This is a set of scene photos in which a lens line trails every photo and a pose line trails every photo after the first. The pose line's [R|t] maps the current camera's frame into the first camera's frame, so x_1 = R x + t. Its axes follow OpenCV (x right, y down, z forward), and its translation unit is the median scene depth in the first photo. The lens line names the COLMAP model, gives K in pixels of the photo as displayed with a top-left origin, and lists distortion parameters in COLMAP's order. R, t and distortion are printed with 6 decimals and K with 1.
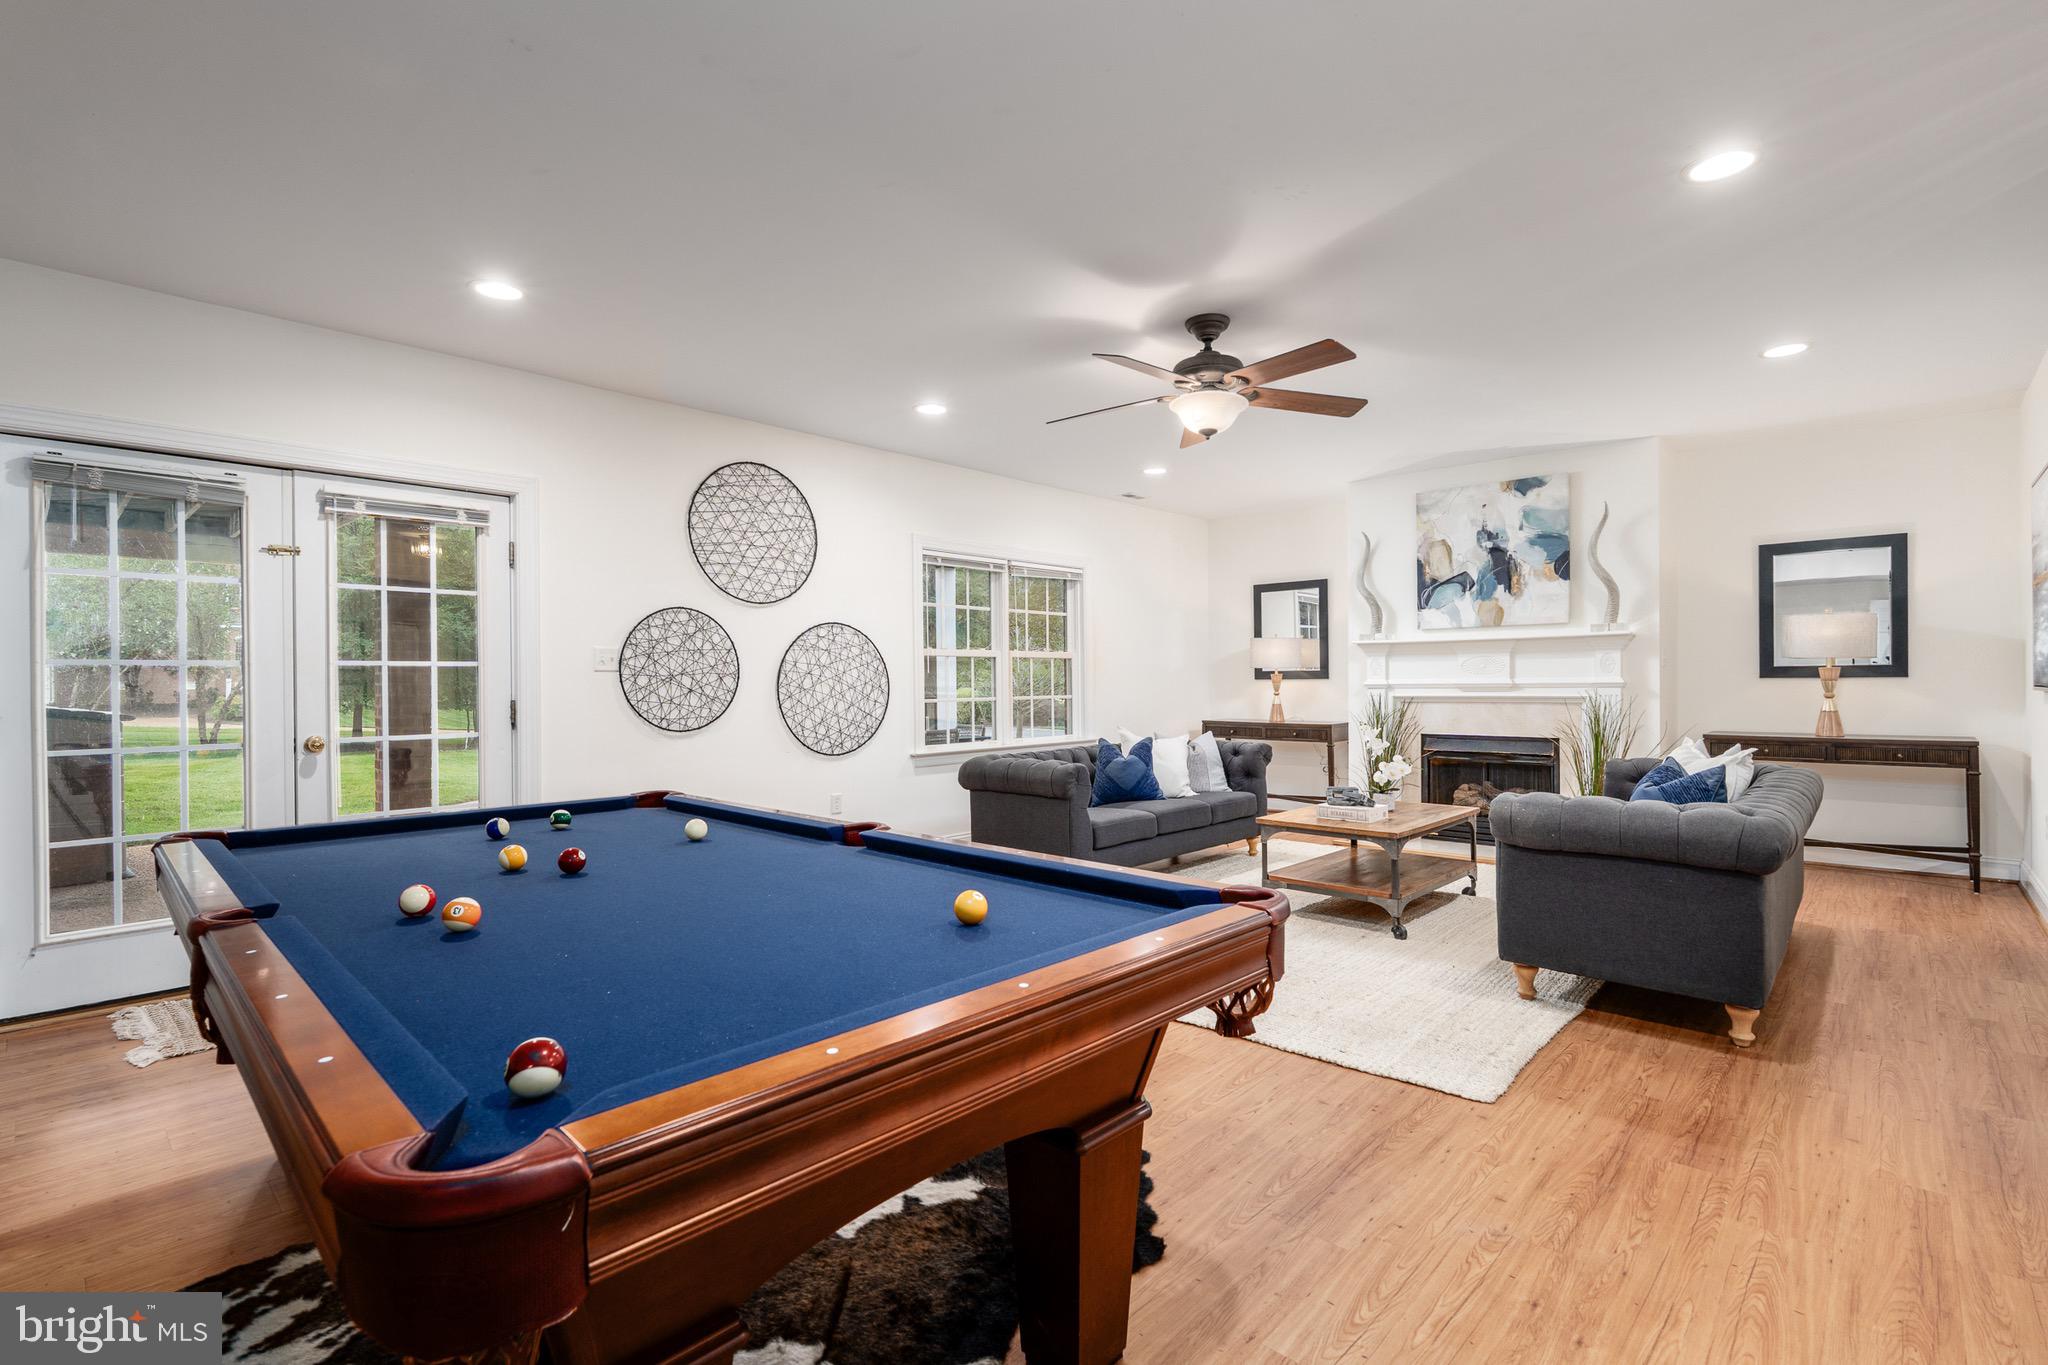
lens RADIAL K [[930.3, 0, 1028.8], [0, 930.3, 671.9], [0, 0, 1]] dist [0.001568, -0.006563]
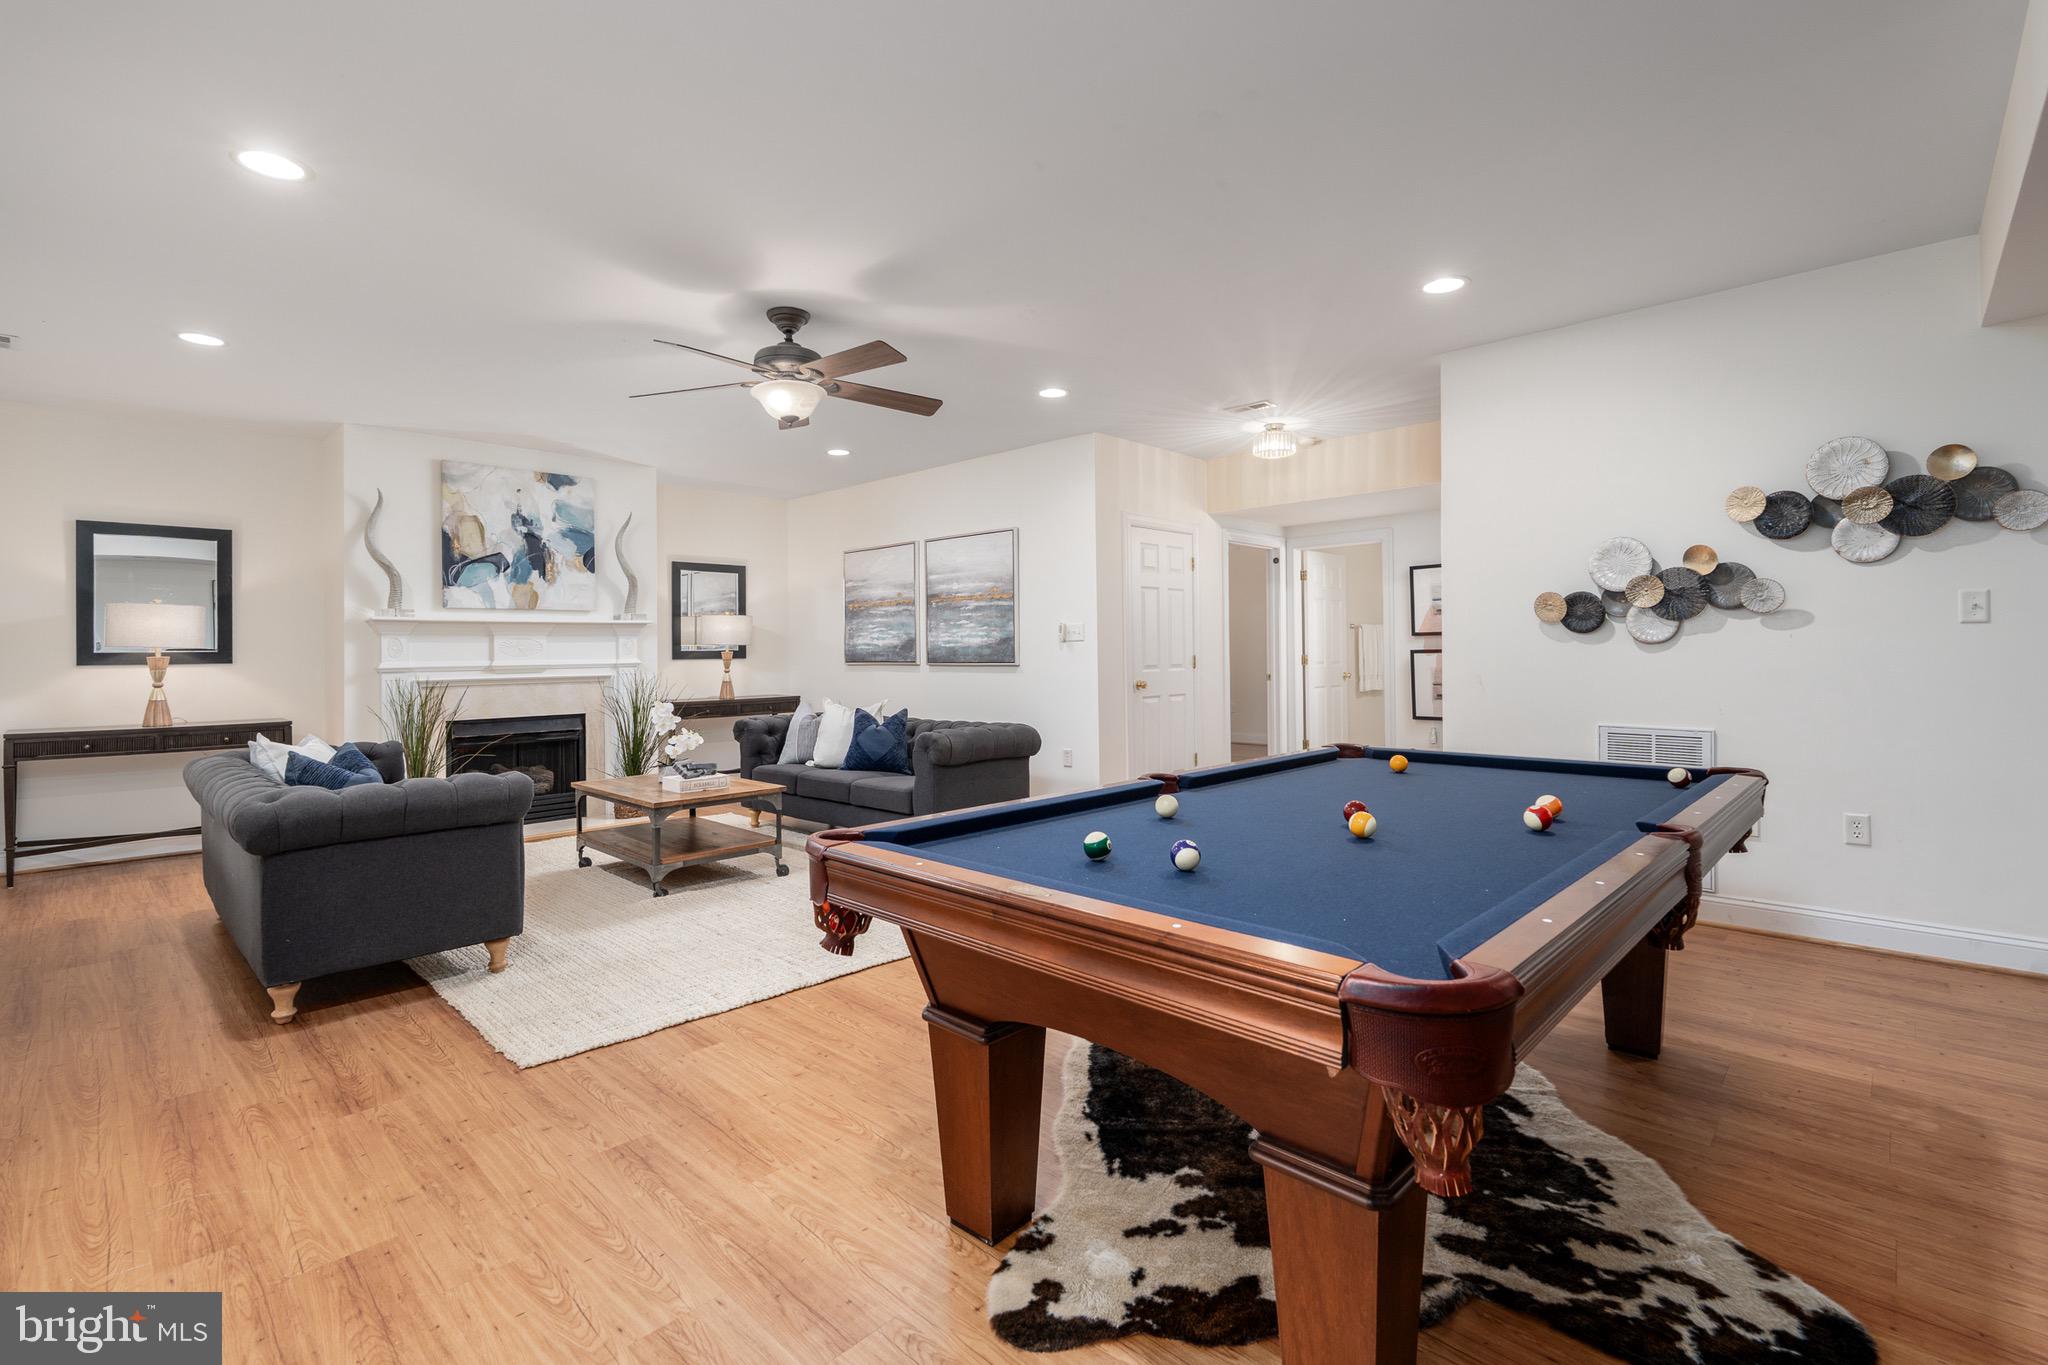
lens RADIAL K [[914.7, 0, 1008.8], [0, 914.7, 659.4], [0, 0, 1]] dist [-0.009593, 0.000403]
pose [[0.025424, 0.000418, 0.999677, -0.496365], [0.000419, 1.000000, -0.000429, 0.006826], [-0.999677, 0.000430, 0.025424, 0.440621]]
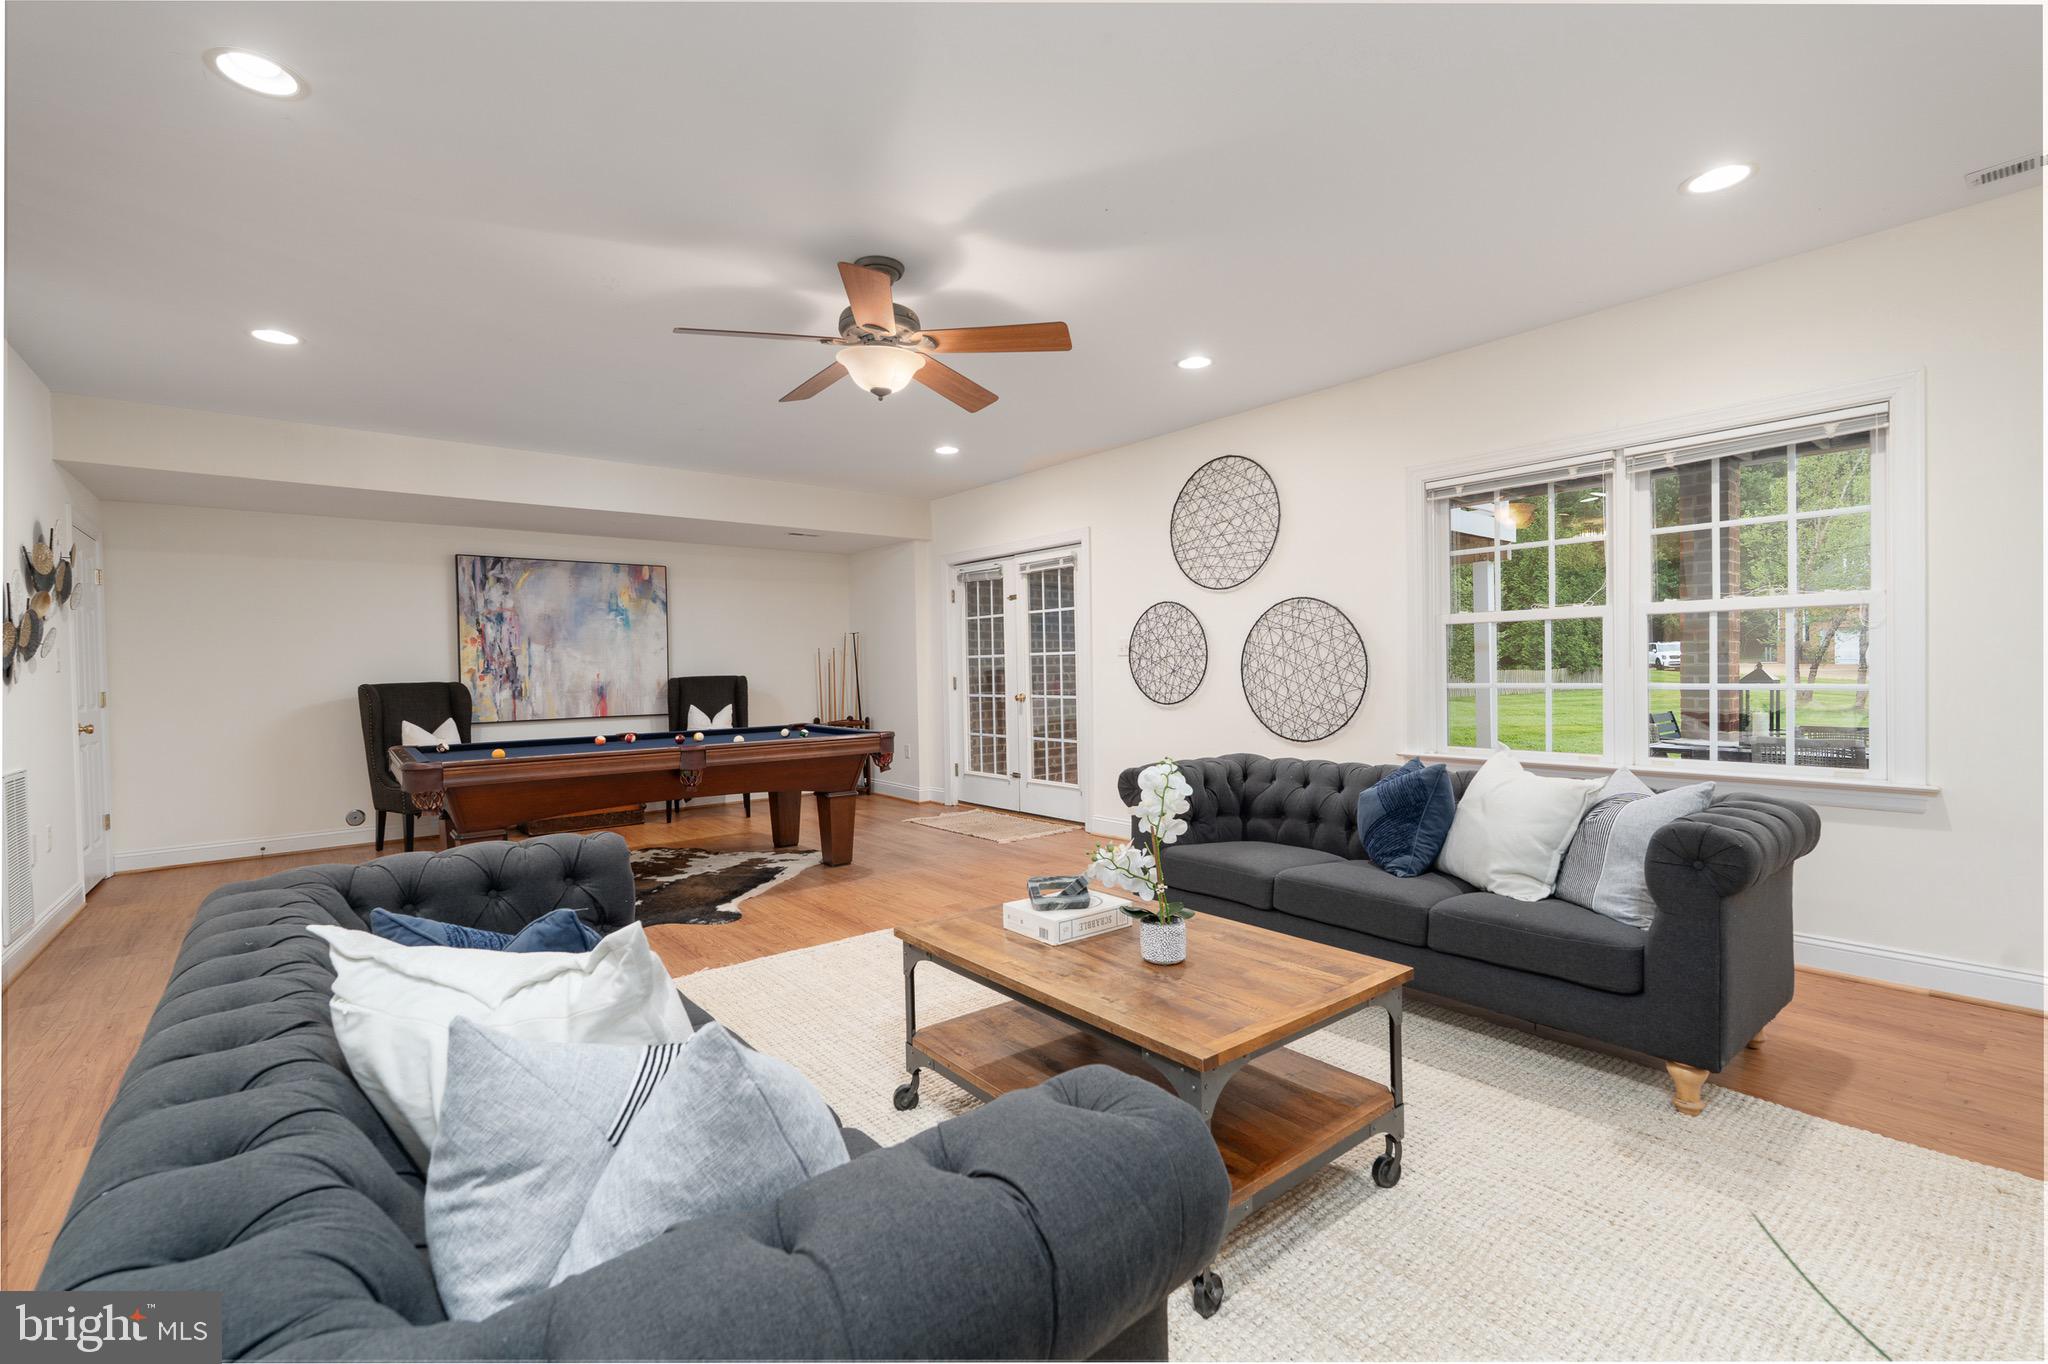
lens RADIAL K [[891.3, 0, 1024.0], [0, 891.3, 682.0], [0, 0, 1]] dist [-0.001672, -0.000378]
pose [[-0.129297, 0.029408, -0.991170, 0.620193], [0.030882, 0.999195, 0.025618, -0.000152], [0.991125, -0.027296, -0.130101, 0.745750]]
